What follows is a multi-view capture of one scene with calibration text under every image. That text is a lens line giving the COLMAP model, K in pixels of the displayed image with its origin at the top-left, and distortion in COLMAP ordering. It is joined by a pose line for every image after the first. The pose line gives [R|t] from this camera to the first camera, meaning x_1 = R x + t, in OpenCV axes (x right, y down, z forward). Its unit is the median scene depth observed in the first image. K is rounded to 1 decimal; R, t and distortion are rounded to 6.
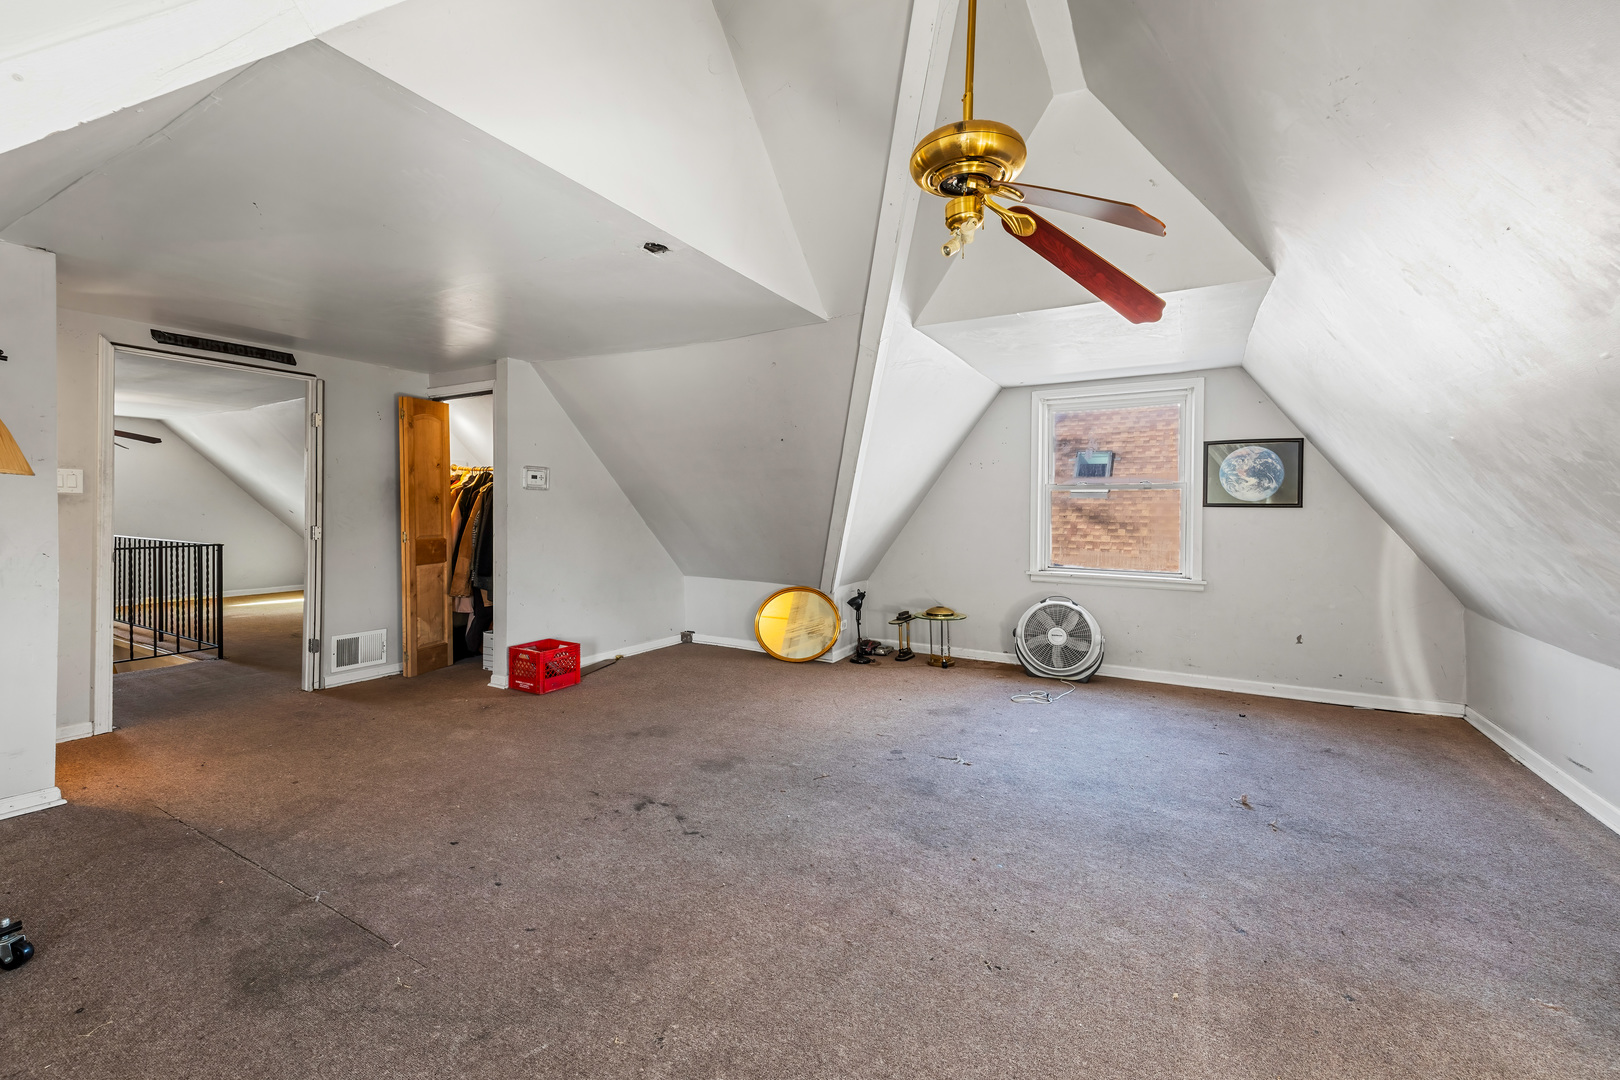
lens RADIAL K [[653.1, 0, 807.3], [0, 653.1, 510.5], [0, 0, 1]] dist [0.000344, -0.000021]
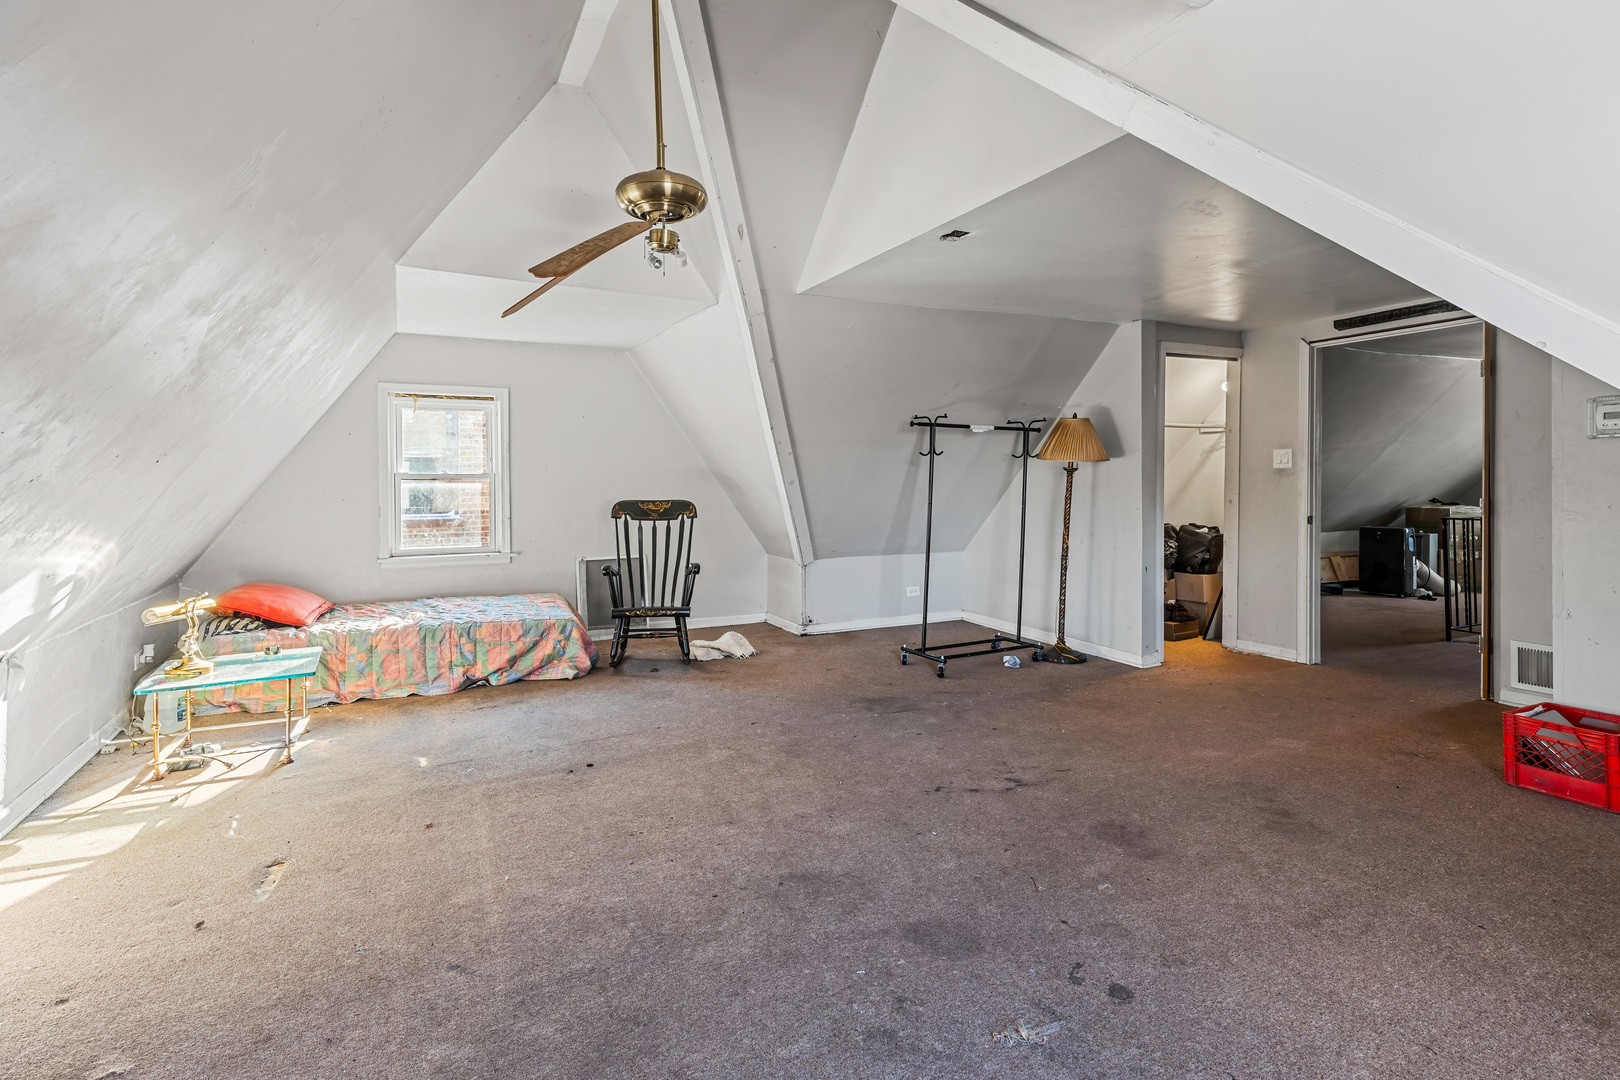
lens RADIAL K [[818.9, 0, 807.1], [0, 818.9, 488.3], [0, 0, 1]] dist [0.000841, 0.000166]
pose [[-0.567272, 0.004371, -0.823519, 0.865807], [0.002769, 0.999990, 0.003400, 0.007235], [0.823526, -0.000352, -0.567278, 1.336233]]
